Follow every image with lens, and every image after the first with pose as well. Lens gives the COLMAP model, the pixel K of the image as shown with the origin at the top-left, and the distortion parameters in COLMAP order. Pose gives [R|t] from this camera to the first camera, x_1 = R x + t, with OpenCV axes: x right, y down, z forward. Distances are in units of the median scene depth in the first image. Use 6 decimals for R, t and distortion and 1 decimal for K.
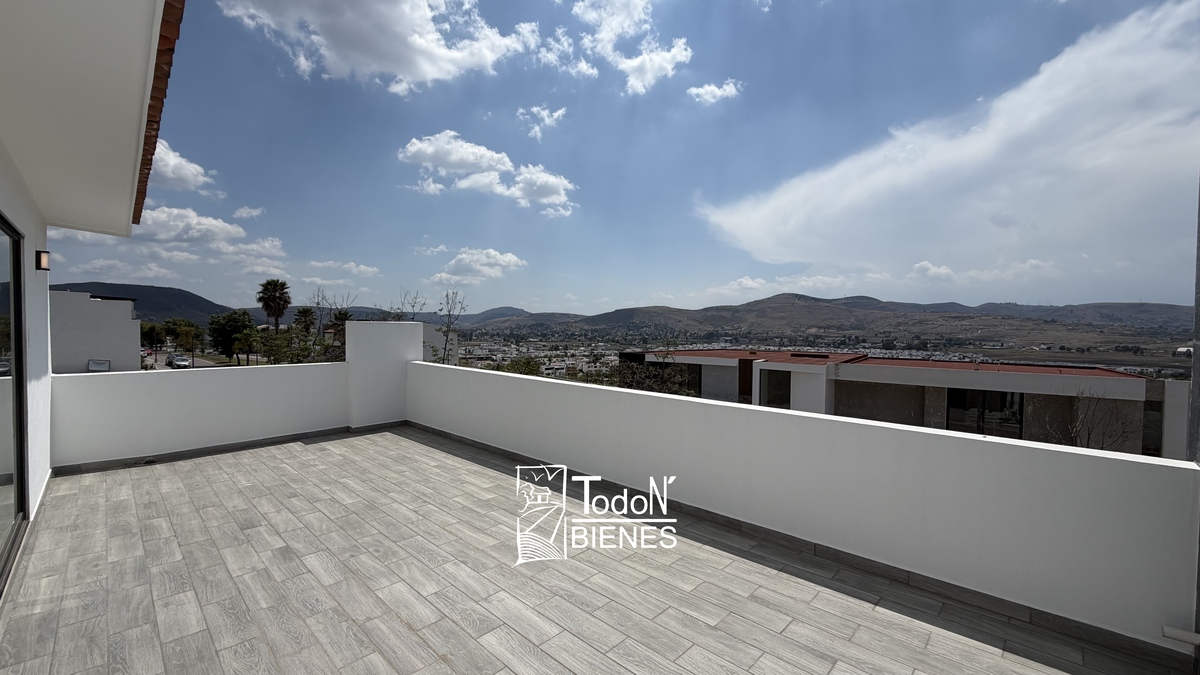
lens RADIAL K [[477.1, 0, 603.1], [0, 477.1, 337.2], [0, 0, 1]] dist [0.001422, -0.000701]
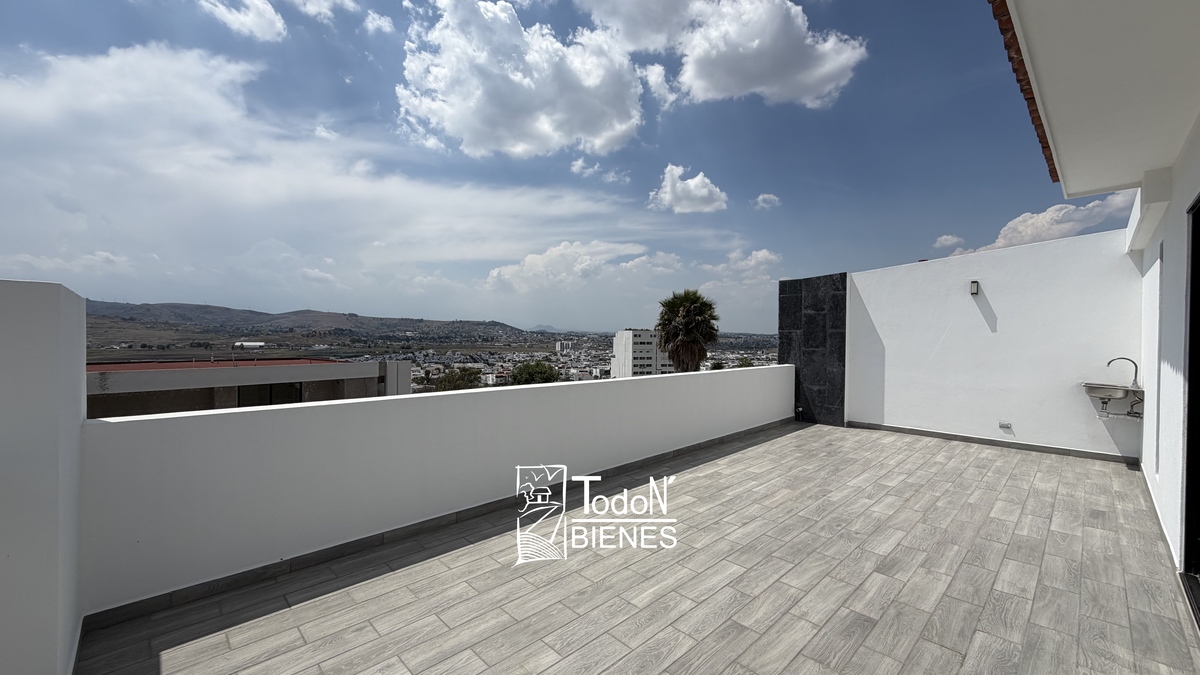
lens RADIAL K [[477.1, 0, 603.4], [0, 477.1, 335.7], [0, 0, 1]] dist [0.001422, -0.000701]
pose [[0.034387, -0.014173, 0.999308, -1.571075], [0.013136, 0.999819, 0.013728, -0.008410], [-0.999322, 0.012655, 0.034567, 1.488838]]
